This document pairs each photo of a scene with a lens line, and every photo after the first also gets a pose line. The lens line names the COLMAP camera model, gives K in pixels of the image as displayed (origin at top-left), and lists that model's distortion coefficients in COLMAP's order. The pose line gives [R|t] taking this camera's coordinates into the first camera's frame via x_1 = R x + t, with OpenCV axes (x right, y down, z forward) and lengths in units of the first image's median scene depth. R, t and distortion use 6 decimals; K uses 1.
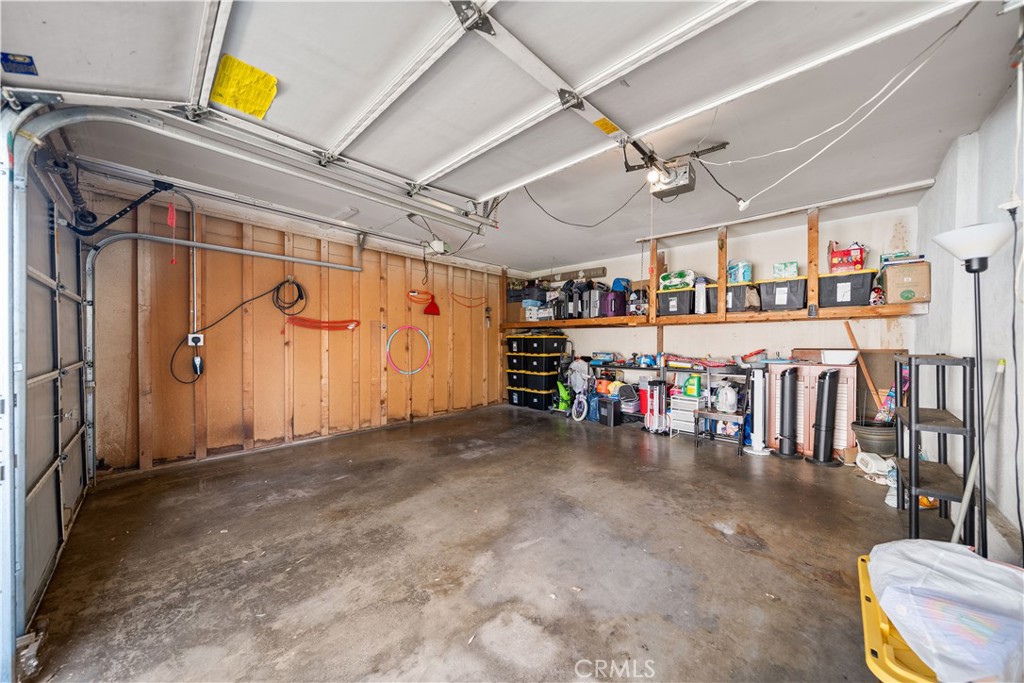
lens RADIAL K [[350.4, 0, 509.2], [0, 350.4, 342.6], [0, 0, 1]] dist [-0.003216, 0.000370]
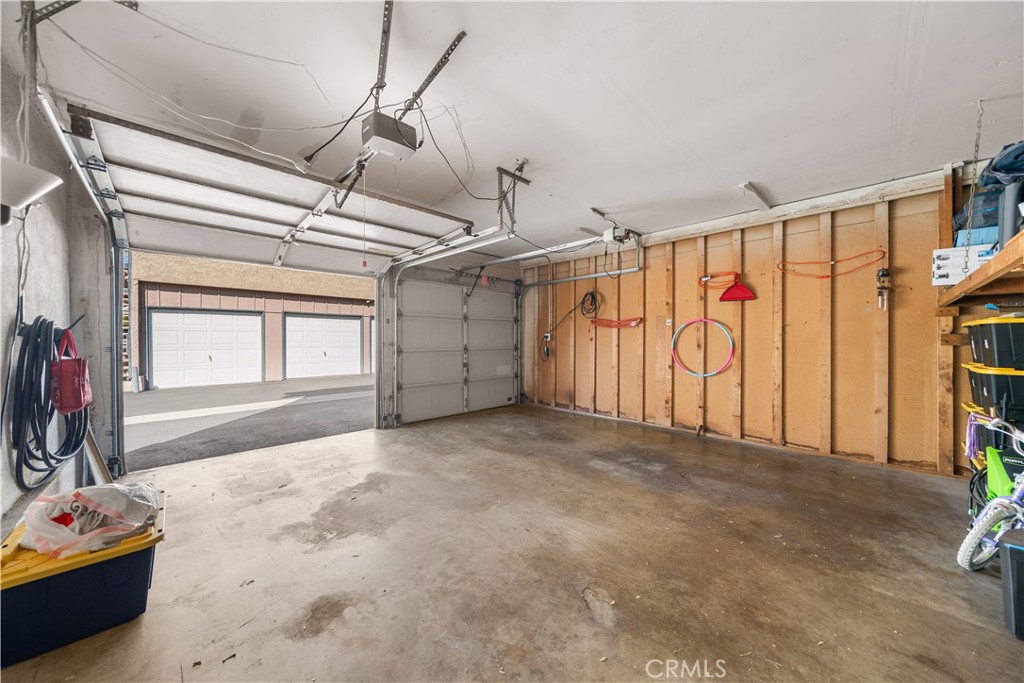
lens RADIAL K [[350.4, 0, 509.4], [0, 350.4, 341.1], [0, 0, 1]] dist [-0.003216, 0.000370]
pose [[-0.046055, 0.001416, -0.998938, 0.798758], [-0.004648, 0.999988, 0.001632, 0.009522], [0.998928, 0.004718, -0.046048, 0.829065]]
